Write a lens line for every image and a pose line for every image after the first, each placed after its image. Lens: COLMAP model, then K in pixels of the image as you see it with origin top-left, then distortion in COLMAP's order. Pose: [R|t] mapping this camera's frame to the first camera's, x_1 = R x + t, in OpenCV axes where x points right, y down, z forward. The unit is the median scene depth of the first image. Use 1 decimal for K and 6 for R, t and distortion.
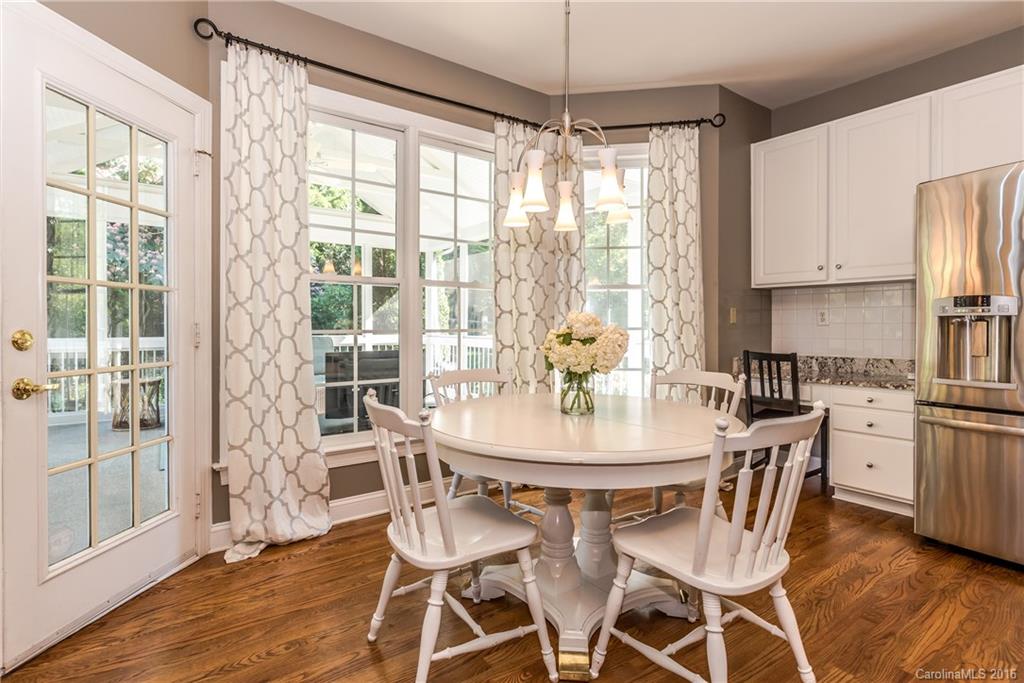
lens RADIAL K [[487.2, 0, 511.1], [0, 487.2, 335.1], [0, 0, 1]] dist [0.001331, -0.000939]
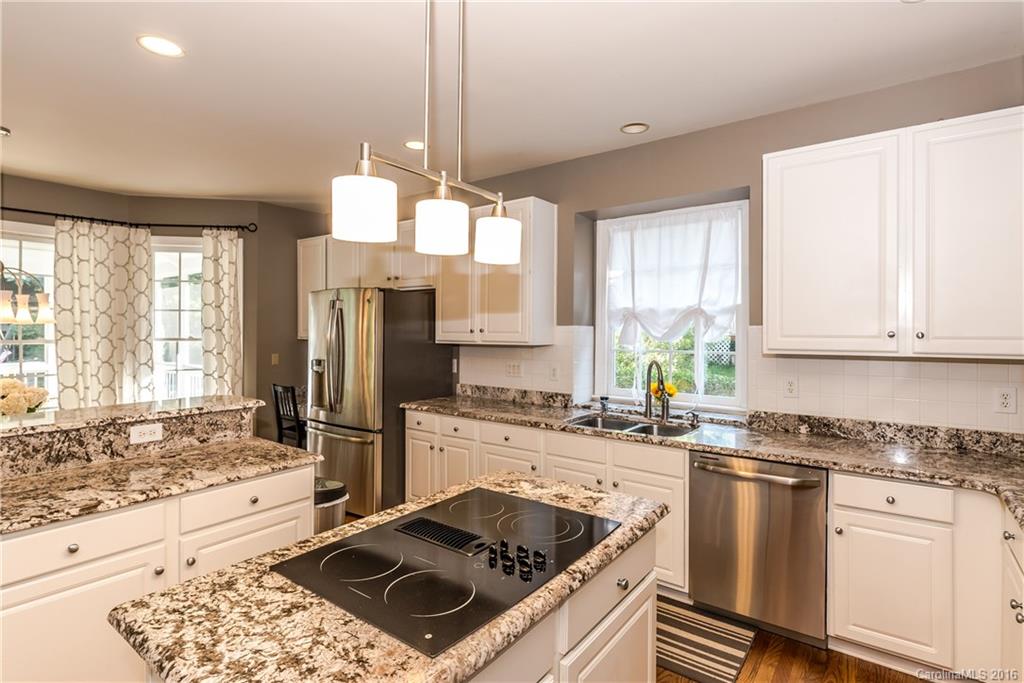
lens RADIAL K [[487.2, 0, 520.4], [0, 487.2, 328.3], [0, 0, 1]] dist [0.001331, -0.000939]
pose [[0.954892, 0.004049, 0.296926, 0.762249], [0.000737, 0.999872, -0.016006, -0.113244], [-0.296953, 0.015503, 0.954766, -0.633711]]
